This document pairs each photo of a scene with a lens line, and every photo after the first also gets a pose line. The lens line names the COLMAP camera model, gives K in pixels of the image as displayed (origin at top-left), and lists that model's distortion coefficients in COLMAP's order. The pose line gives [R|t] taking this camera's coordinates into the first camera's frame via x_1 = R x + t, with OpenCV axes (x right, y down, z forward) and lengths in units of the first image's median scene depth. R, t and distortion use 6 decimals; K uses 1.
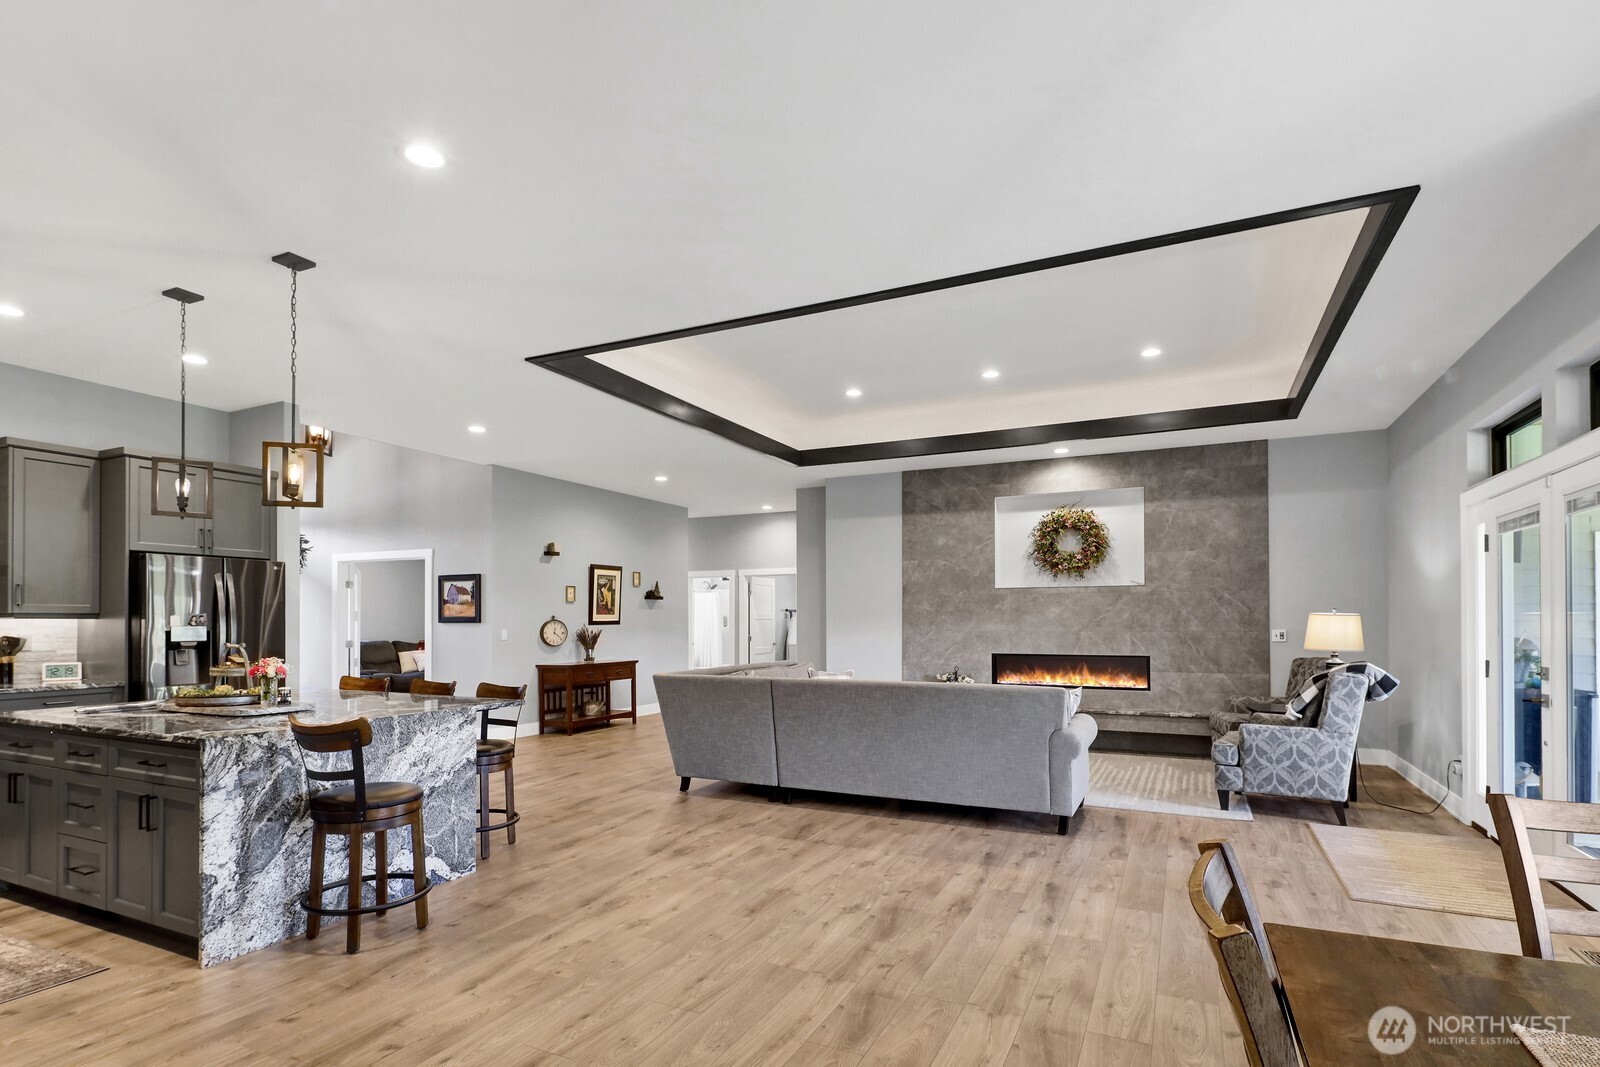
lens RADIAL K [[794.2, 0, 762.6], [0, 794.2, 624.0], [0, 0, 1]] dist [0.011130, -0.005792]
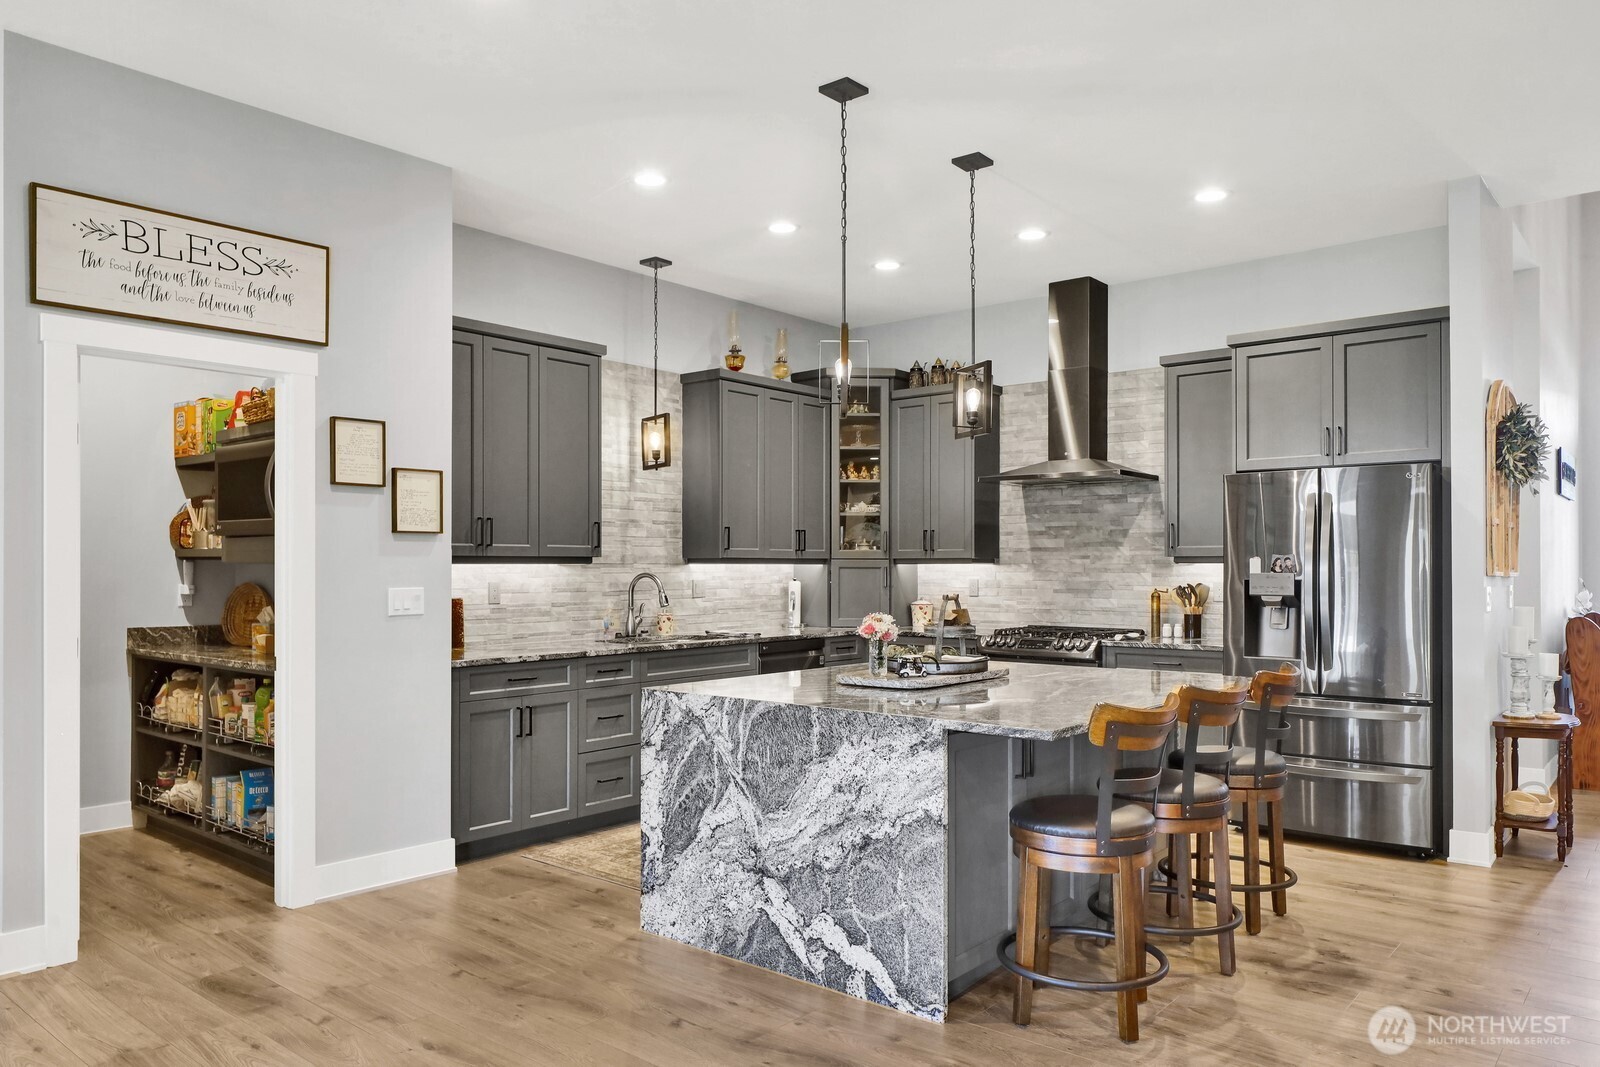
lens RADIAL K [[1105.0, 0, 829.4], [0, 1105.0, 523.9], [0, 0, 1]] dist [-0.013252, 0.001331]
pose [[-0.208435, -0.036646, -0.977349, 0.213518], [-0.003078, 0.999317, -0.036813, -0.002309], [0.978031, -0.004665, -0.208406, 0.567371]]
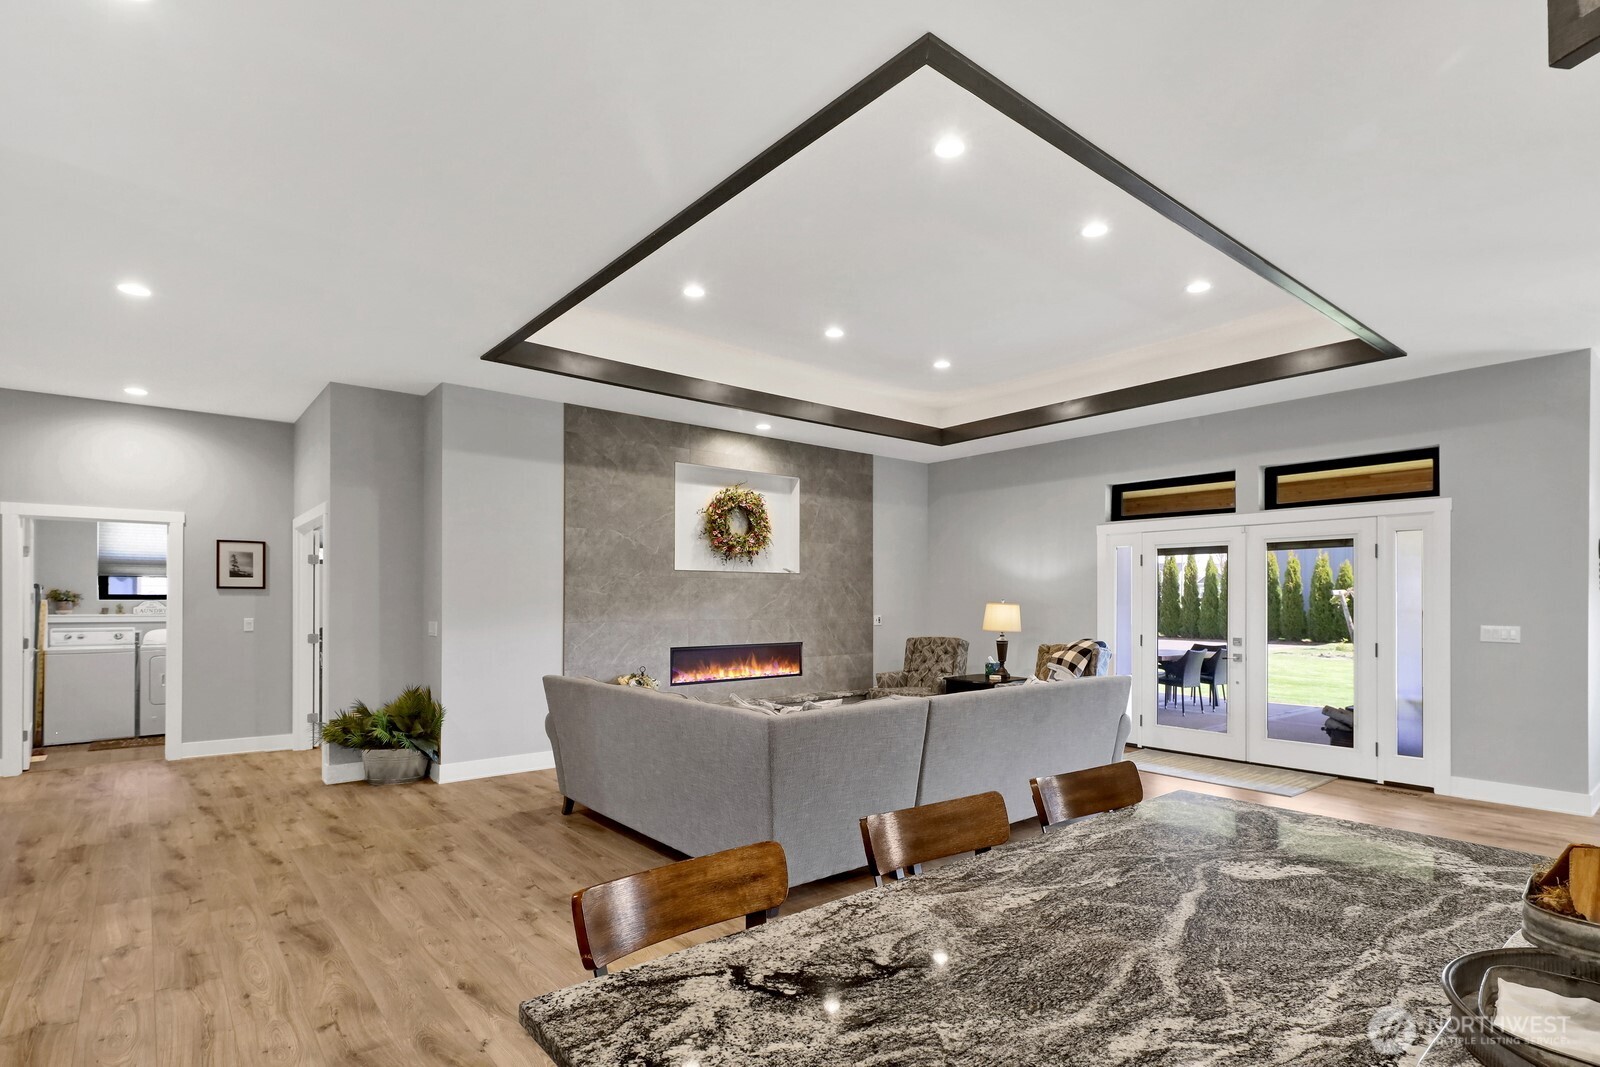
lens RADIAL K [[794.2, 0, 818.2], [0, 794.2, 597.8], [0, 0, 1]] dist [0.011130, -0.005792]
pose [[0.389631, 0.005405, 0.920955, -0.449560], [0.000906, 0.999980, -0.006253, -0.010686], [-0.920971, 0.003271, 0.389618, 0.568376]]
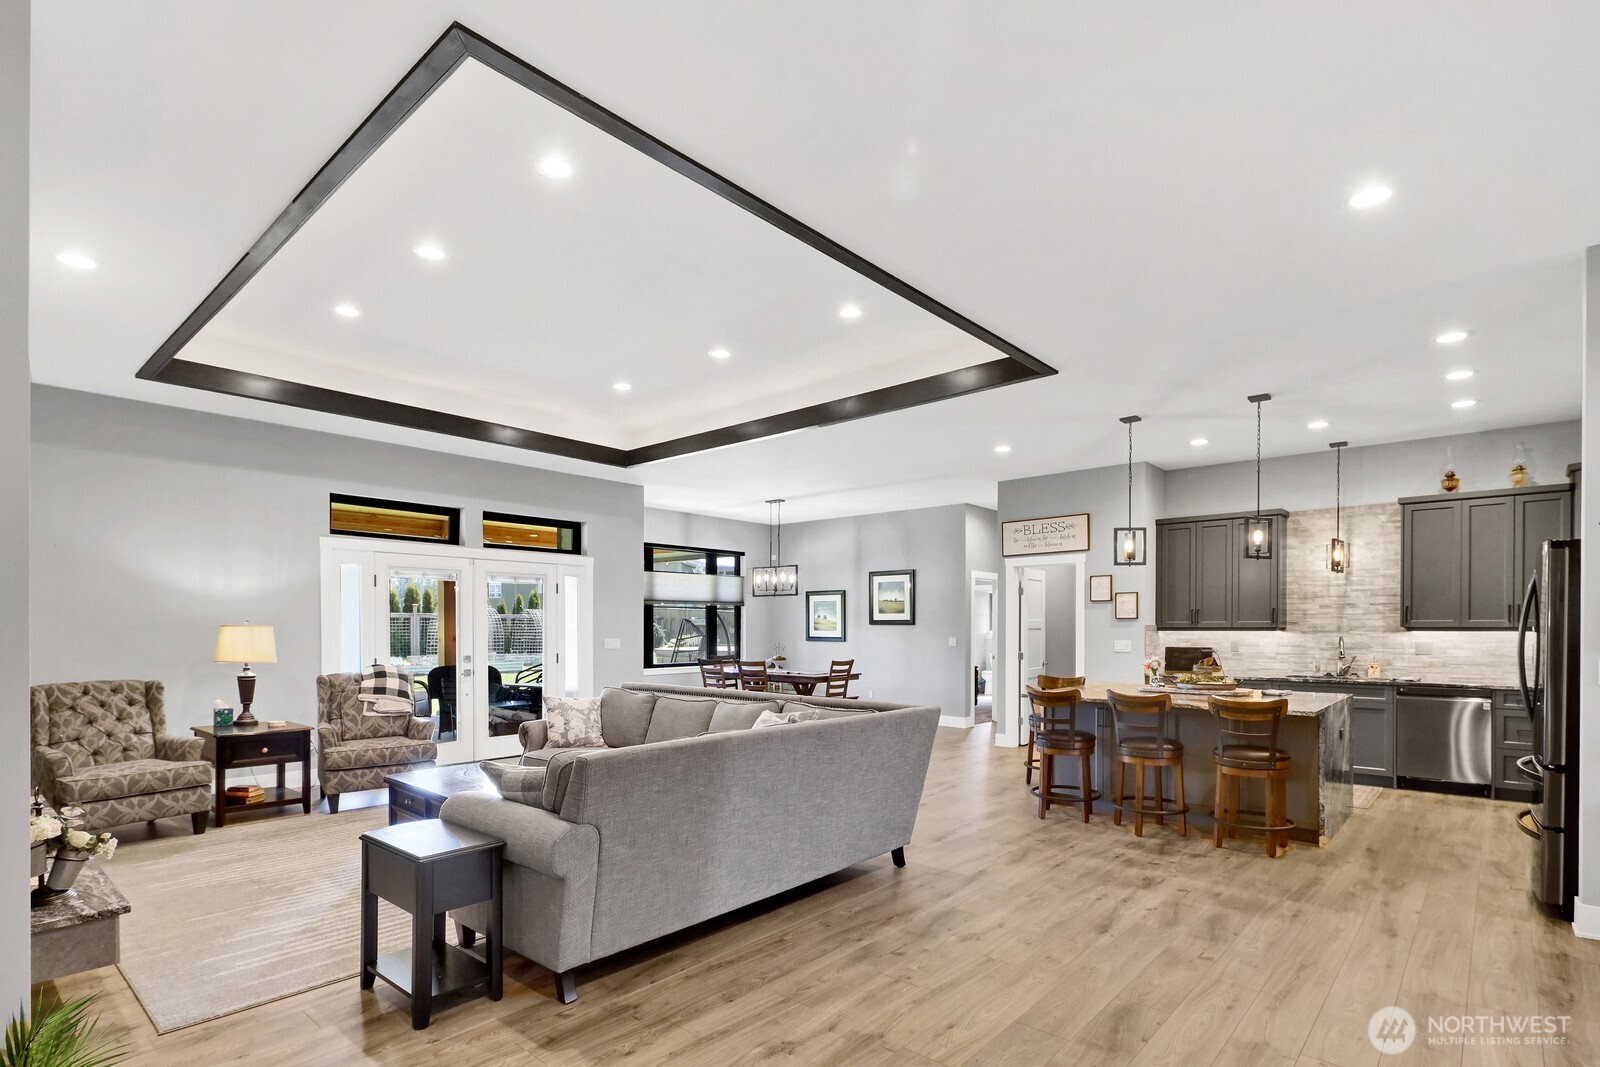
lens RADIAL K [[794.2, 0, 780.9], [0, 794.2, 629.8], [0, 0, 1]] dist [0.011130, -0.005792]
pose [[-0.965611, -0.000811, 0.259991, -0.130679], [0.001140, 0.999972, 0.007355, -0.011285], [-0.259989, 0.007399, -0.965583, 1.313601]]
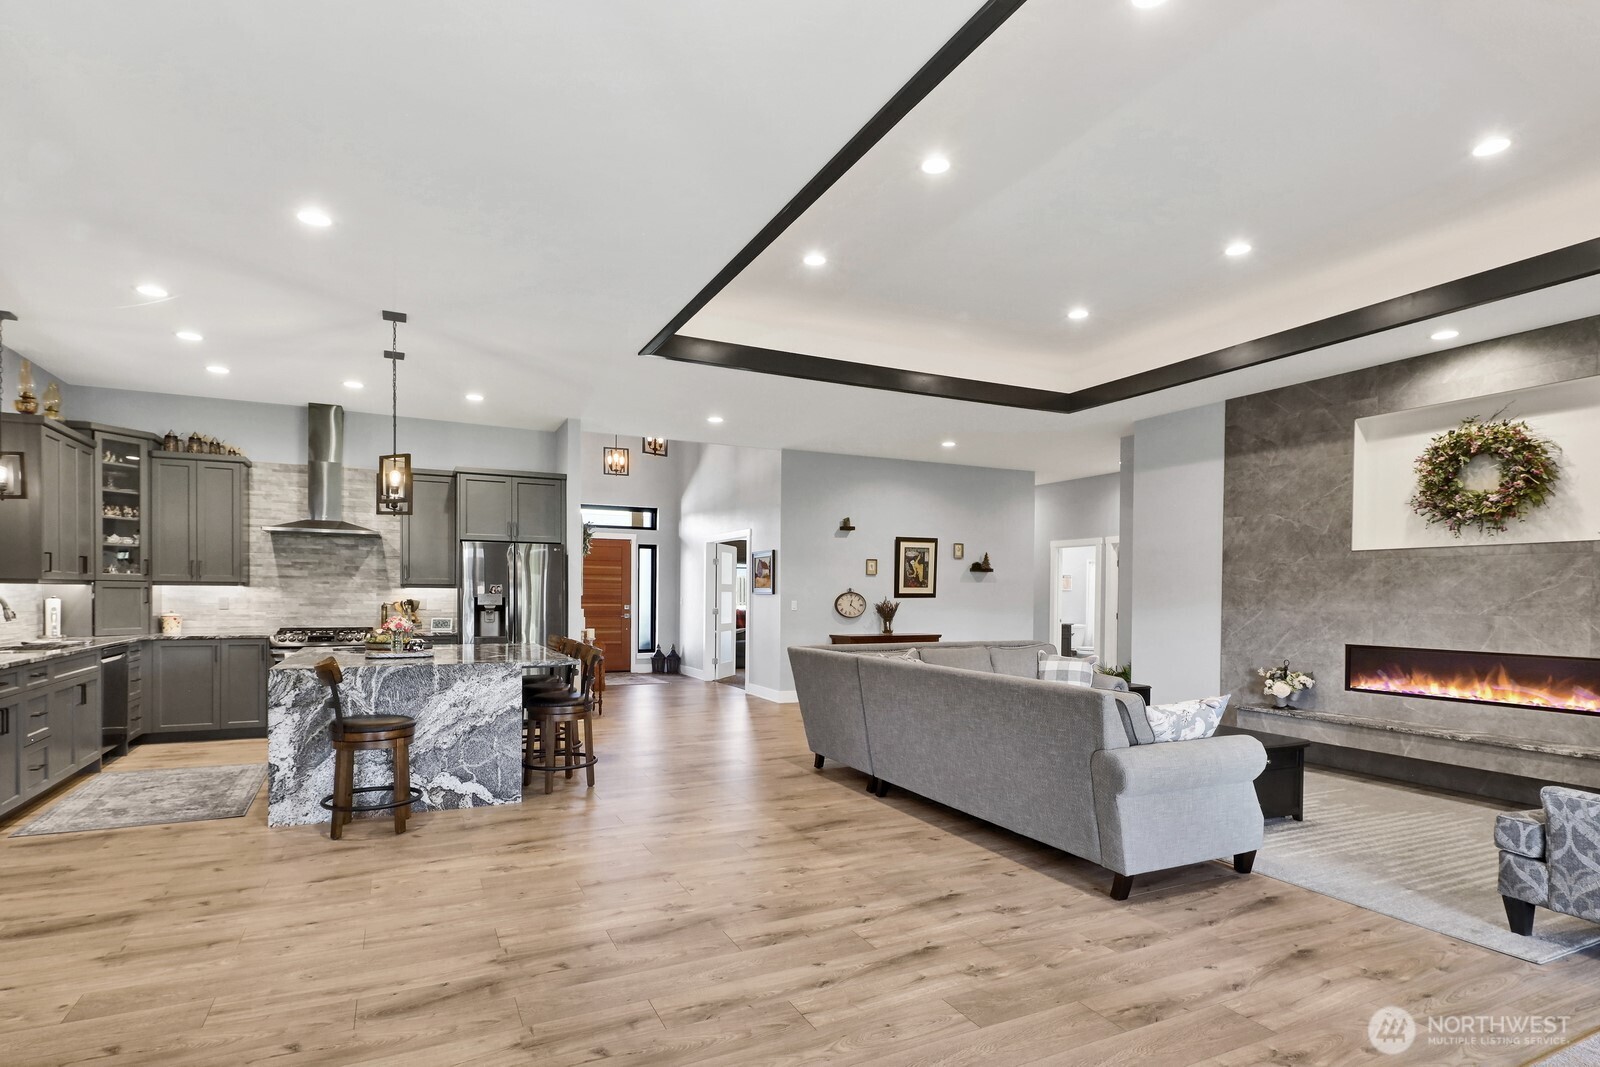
lens RADIAL K [[794.2, 0, 779.1], [0, 794.2, 606.4], [0, 0, 1]] dist [0.011130, -0.005792]
pose [[0.792836, 0.017845, -0.609174, 0.341683], [-0.012097, 0.999835, 0.013544, 0.000102], [0.609315, -0.003369, 0.792921, 0.158699]]
